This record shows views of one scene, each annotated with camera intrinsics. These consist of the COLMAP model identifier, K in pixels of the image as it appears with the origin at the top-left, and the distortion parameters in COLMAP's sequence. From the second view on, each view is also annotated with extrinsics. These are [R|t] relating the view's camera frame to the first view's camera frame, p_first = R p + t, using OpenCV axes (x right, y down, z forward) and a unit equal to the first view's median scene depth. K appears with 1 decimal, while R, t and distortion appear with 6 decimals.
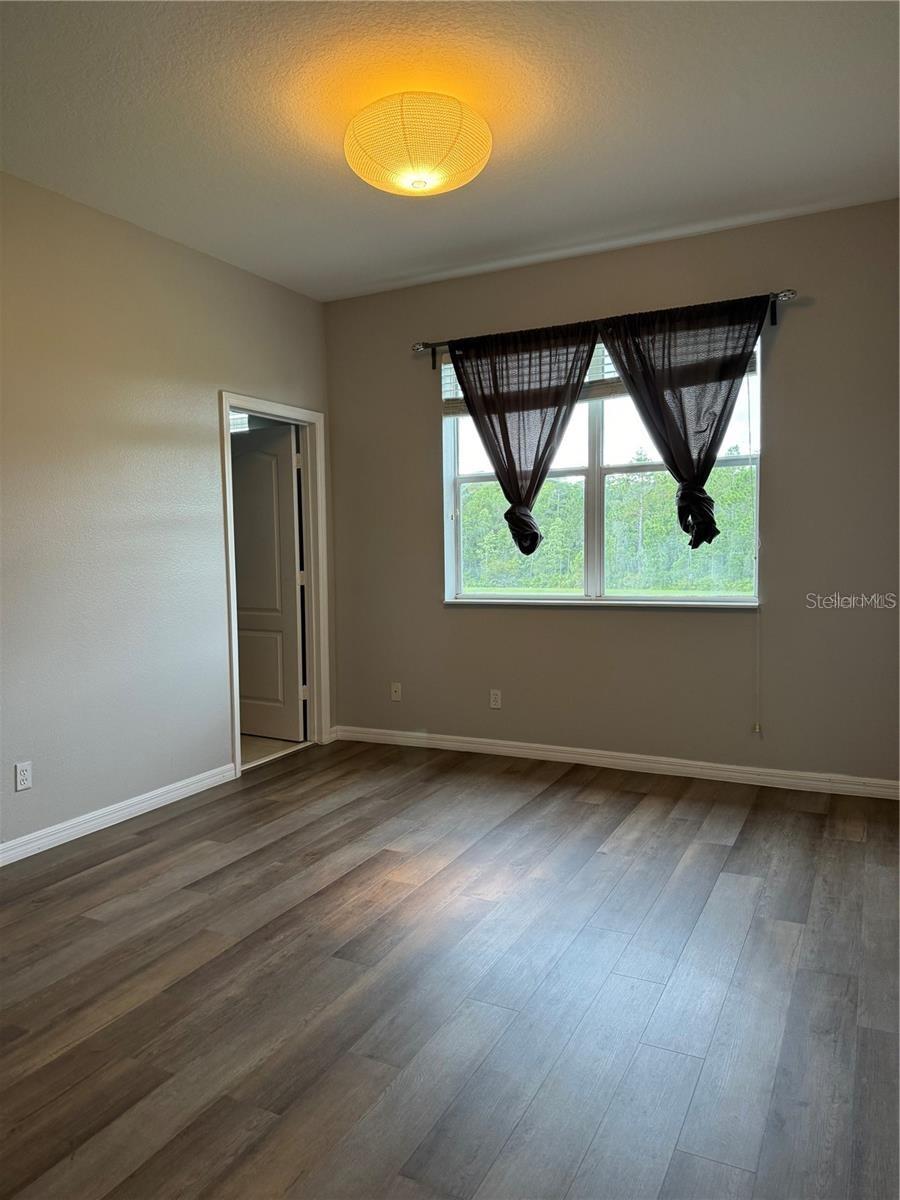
lens RADIAL K [[846.6, 0, 435.1], [0, 846.6, 602.6], [0, 0, 1]] dist [-0.002038, -0.003070]
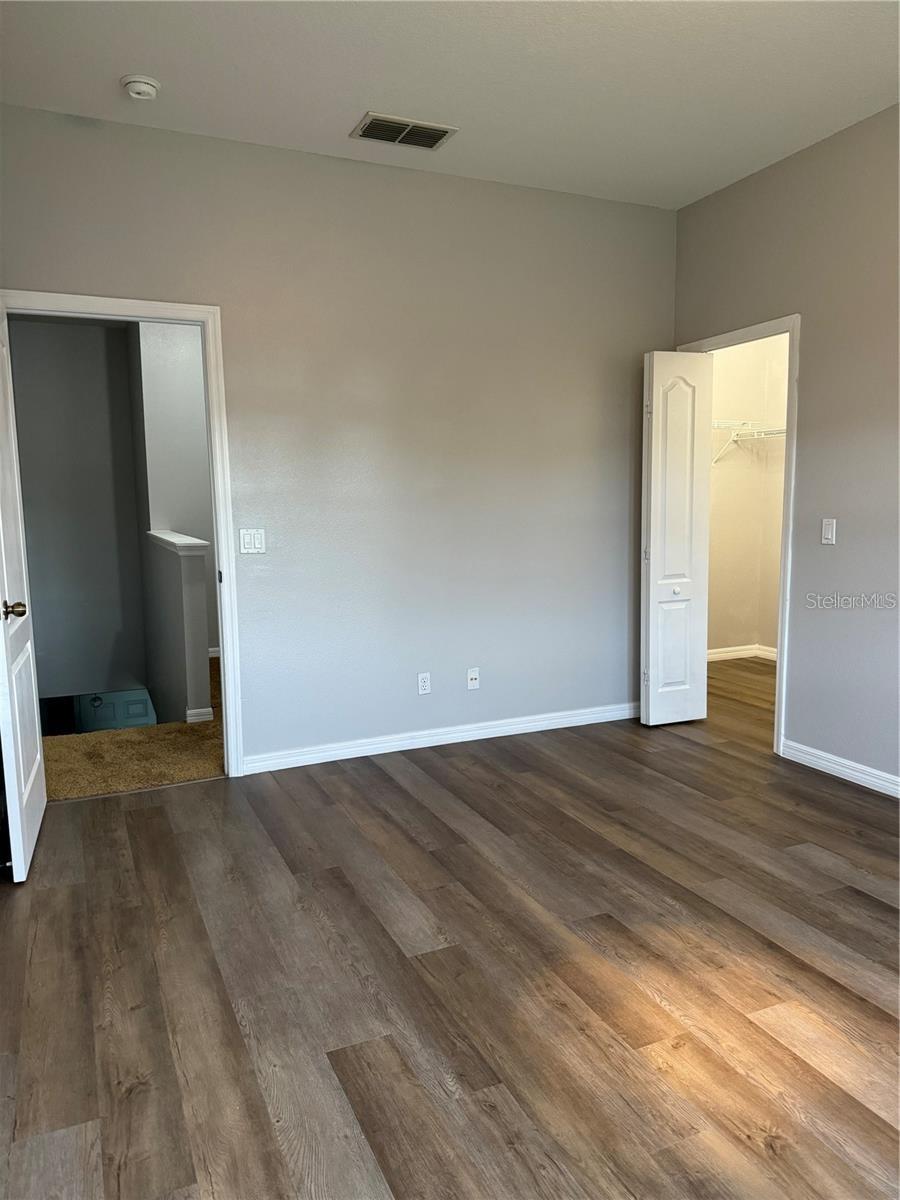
lens RADIAL K [[846.6, 0, 435.1], [0, 846.6, 602.6], [0, 0, 1]] dist [-0.002038, -0.003070]
pose [[-0.629881, 0.133980, -0.765048, 0.706831], [-0.016164, 0.982535, 0.185375, -0.121628], [0.776523, 0.129130, -0.616715, 1.386459]]
